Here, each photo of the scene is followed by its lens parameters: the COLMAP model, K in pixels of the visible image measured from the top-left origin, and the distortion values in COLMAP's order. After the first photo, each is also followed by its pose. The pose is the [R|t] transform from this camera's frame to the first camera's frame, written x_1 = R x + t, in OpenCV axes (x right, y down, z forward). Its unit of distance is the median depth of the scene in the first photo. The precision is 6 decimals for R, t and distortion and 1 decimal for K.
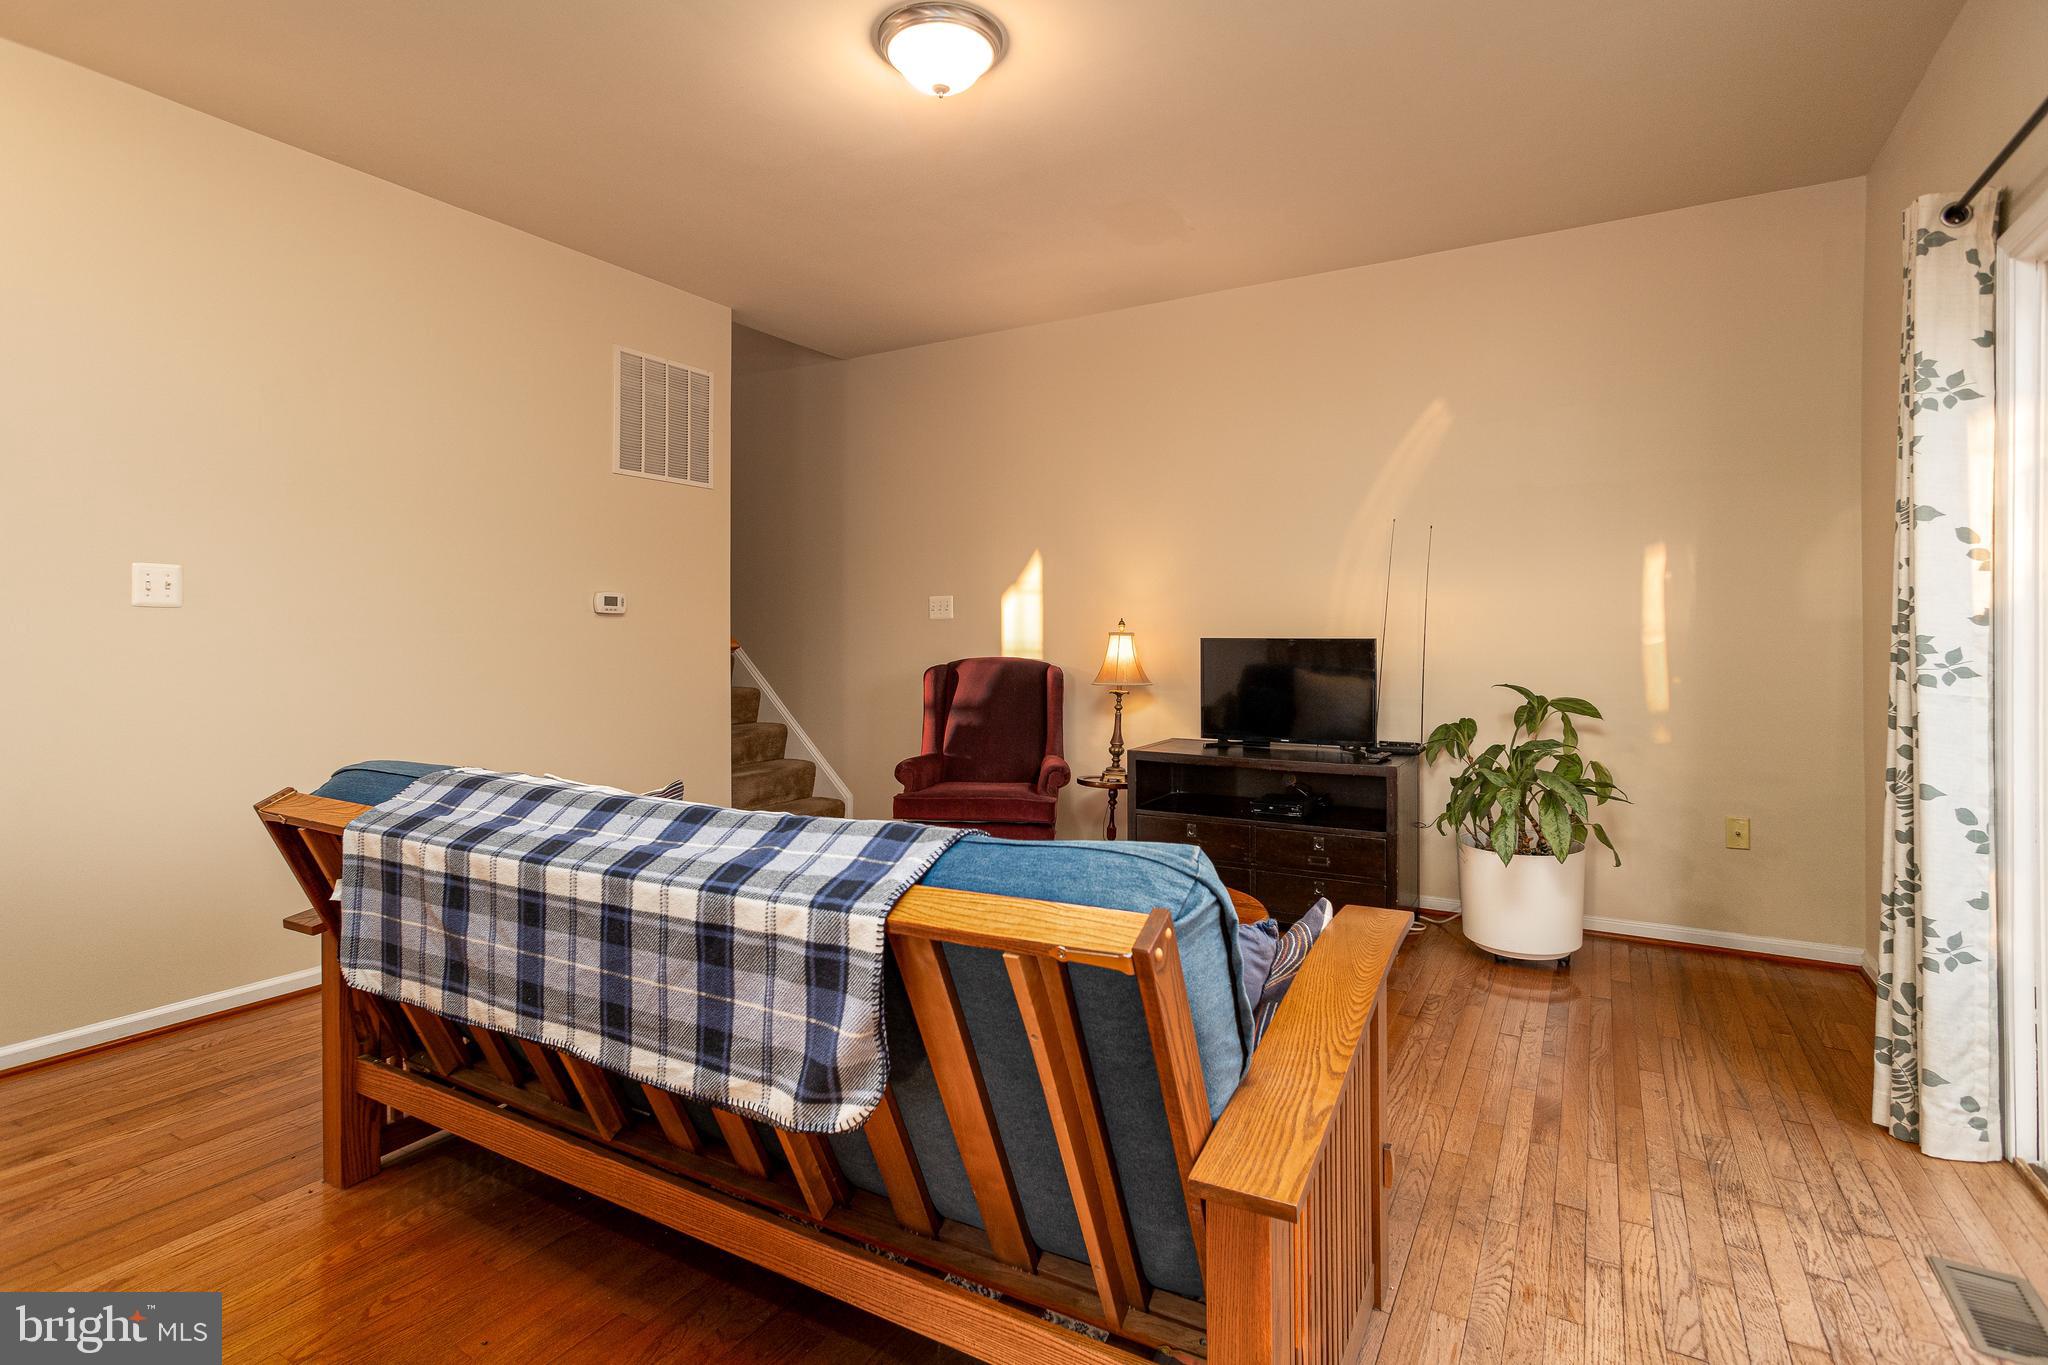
lens RADIAL K [[992.9, 0, 984.8], [0, 992.9, 628.8], [0, 0, 1]] dist [-0.011765, 0.007130]
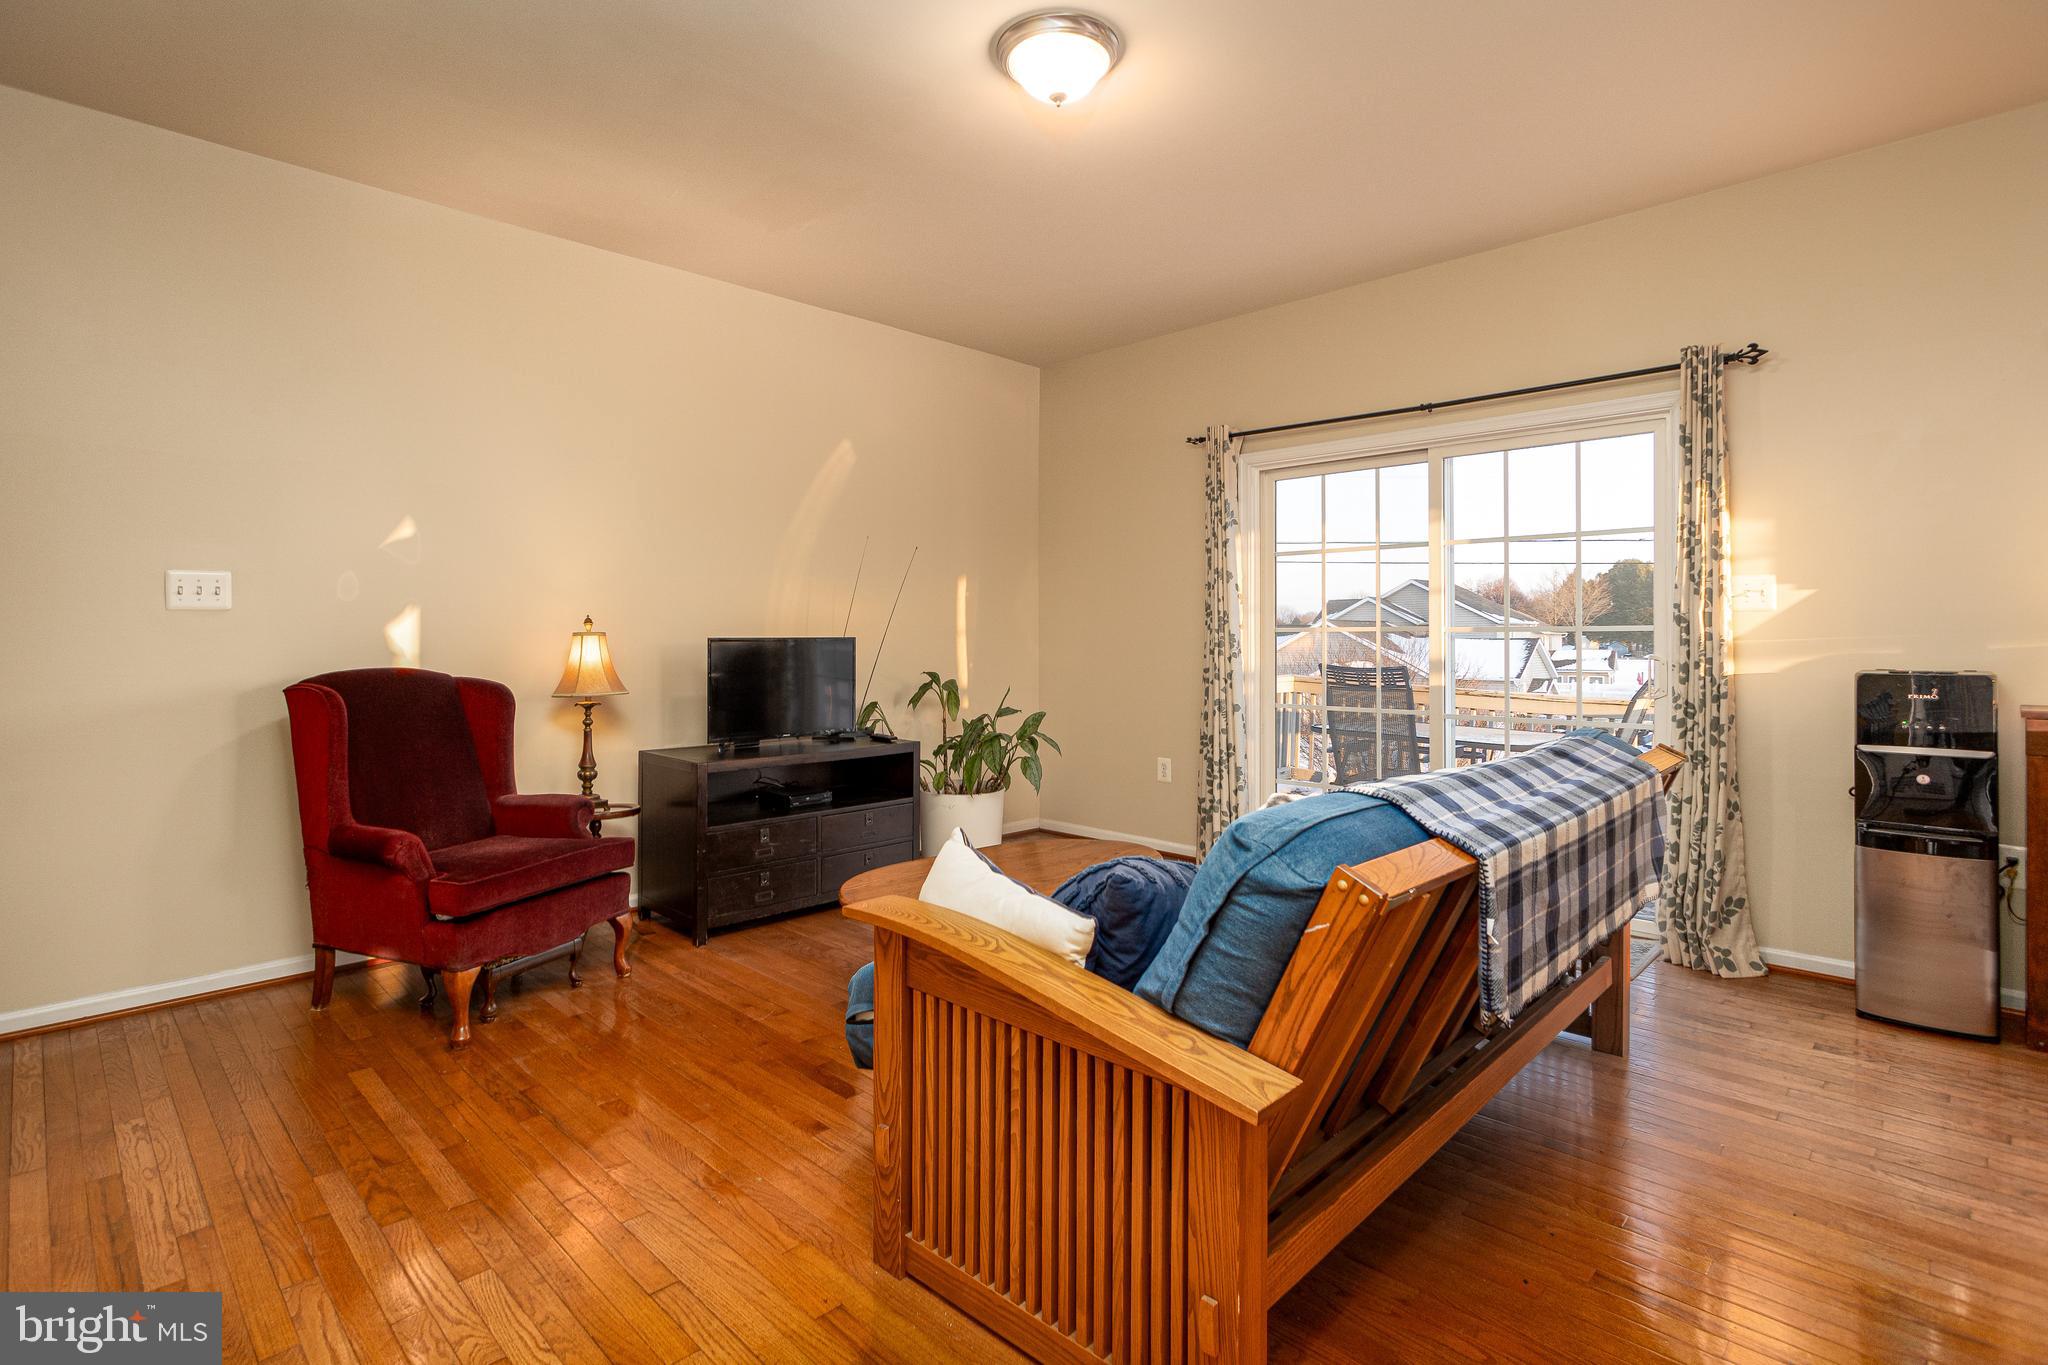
lens RADIAL K [[992.9, 0, 998.9], [0, 992.9, 626.2], [0, 0, 1]] dist [-0.011765, 0.007130]
pose [[0.236656, 0.009255, 0.971550, -1.188085], [-0.003458, 0.999956, -0.008683, 0.009861], [-0.971587, -0.001305, 0.236677, 0.953061]]
